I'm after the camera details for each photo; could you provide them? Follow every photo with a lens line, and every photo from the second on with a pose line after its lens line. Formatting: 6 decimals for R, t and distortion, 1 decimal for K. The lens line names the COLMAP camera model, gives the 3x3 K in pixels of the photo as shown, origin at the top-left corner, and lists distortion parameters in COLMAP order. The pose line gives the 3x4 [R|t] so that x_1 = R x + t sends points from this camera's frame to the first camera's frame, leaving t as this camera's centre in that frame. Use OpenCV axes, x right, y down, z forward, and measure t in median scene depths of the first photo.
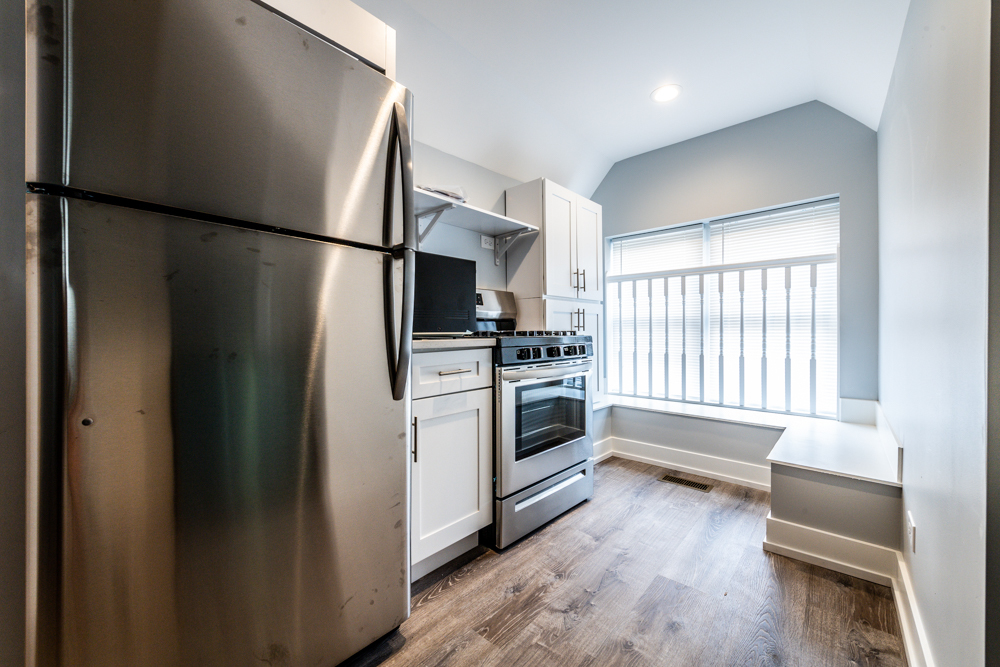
lens RADIAL K [[390.5, 0, 493.5], [0, 390.5, 334.1], [0, 0, 1]] dist [0.022776, -0.006323]
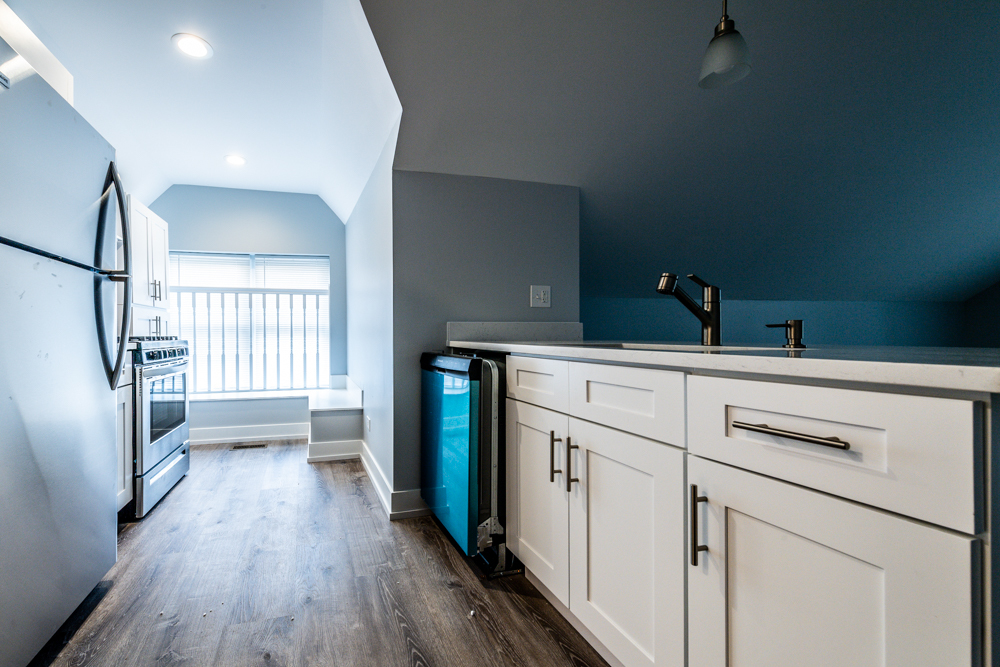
lens RADIAL K [[407.4, 0, 500.0], [0, 407.4, 333.5], [0, 0, 1]] dist [-0.044395, 0.000016]
pose [[0.372723, 0.002741, 0.927938, -0.474783], [0.010614, 0.999918, -0.007218, 0.002113], [-0.927882, 0.012540, 0.372664, -0.329964]]
